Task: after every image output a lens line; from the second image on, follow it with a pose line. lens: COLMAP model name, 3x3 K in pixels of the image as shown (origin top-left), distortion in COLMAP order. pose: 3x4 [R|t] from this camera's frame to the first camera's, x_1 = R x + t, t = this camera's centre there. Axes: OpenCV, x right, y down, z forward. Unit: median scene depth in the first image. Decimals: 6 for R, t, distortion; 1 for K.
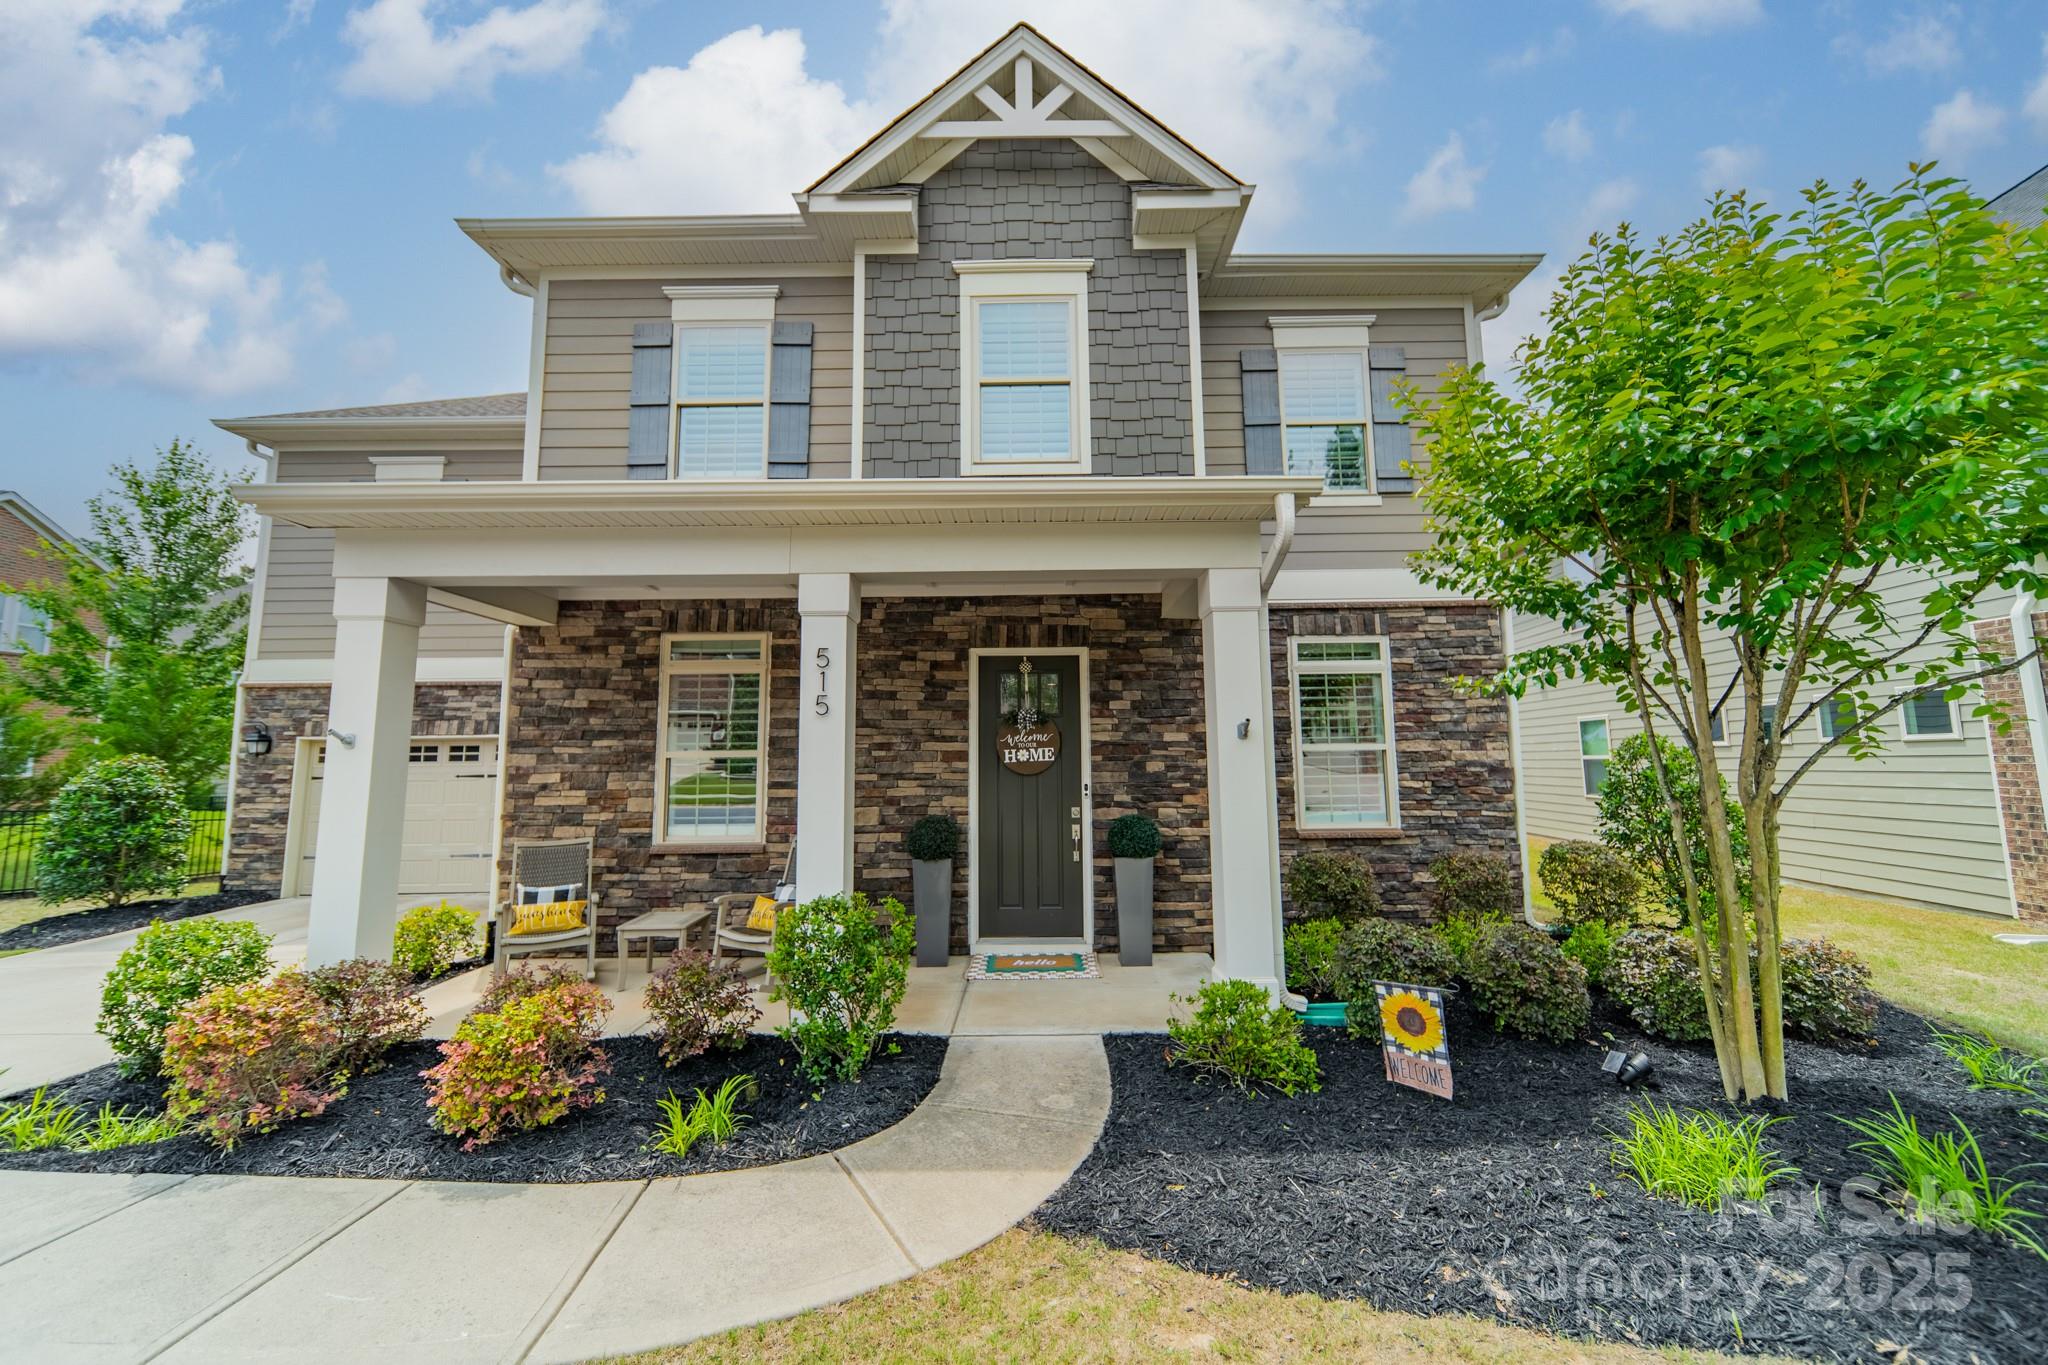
lens RADIAL K [[744.8, 0, 1031.0], [0, 744.8, 692.2], [0, 0, 1]] dist [0.009578, 0.000079]
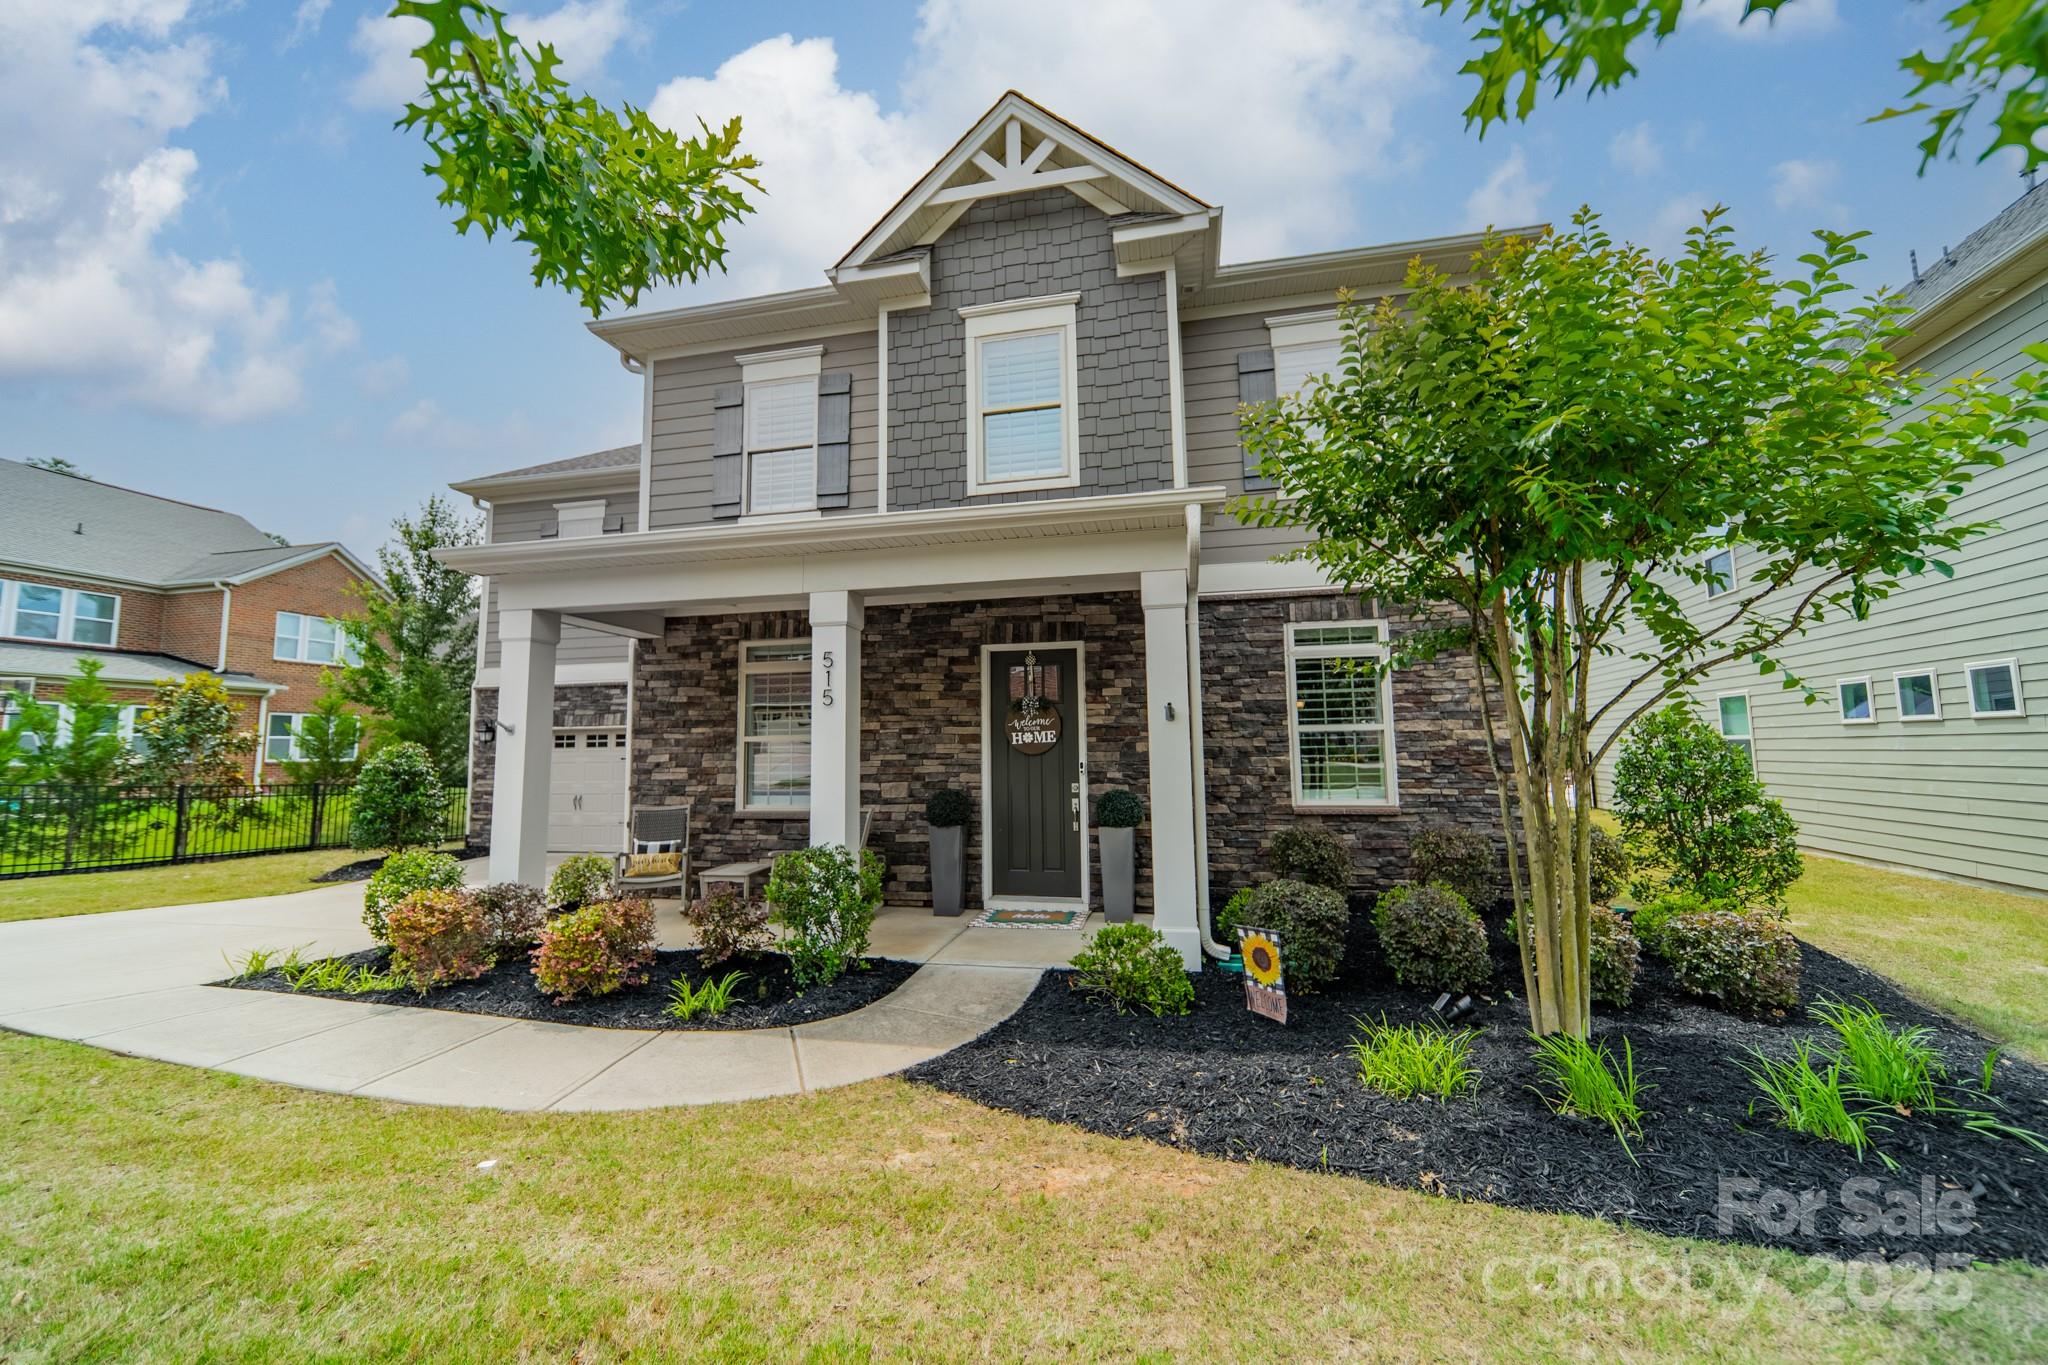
lens RADIAL K [[744.8, 0, 1031.0], [0, 744.8, 692.2], [0, 0, 1]] dist [0.009578, 0.000079]
pose [[0.980586, -0.019083, -0.195160, 0.218684], [0.022564, 0.999623, 0.015632, -0.002457], [0.194788, -0.019732, 0.980647, -0.116992]]
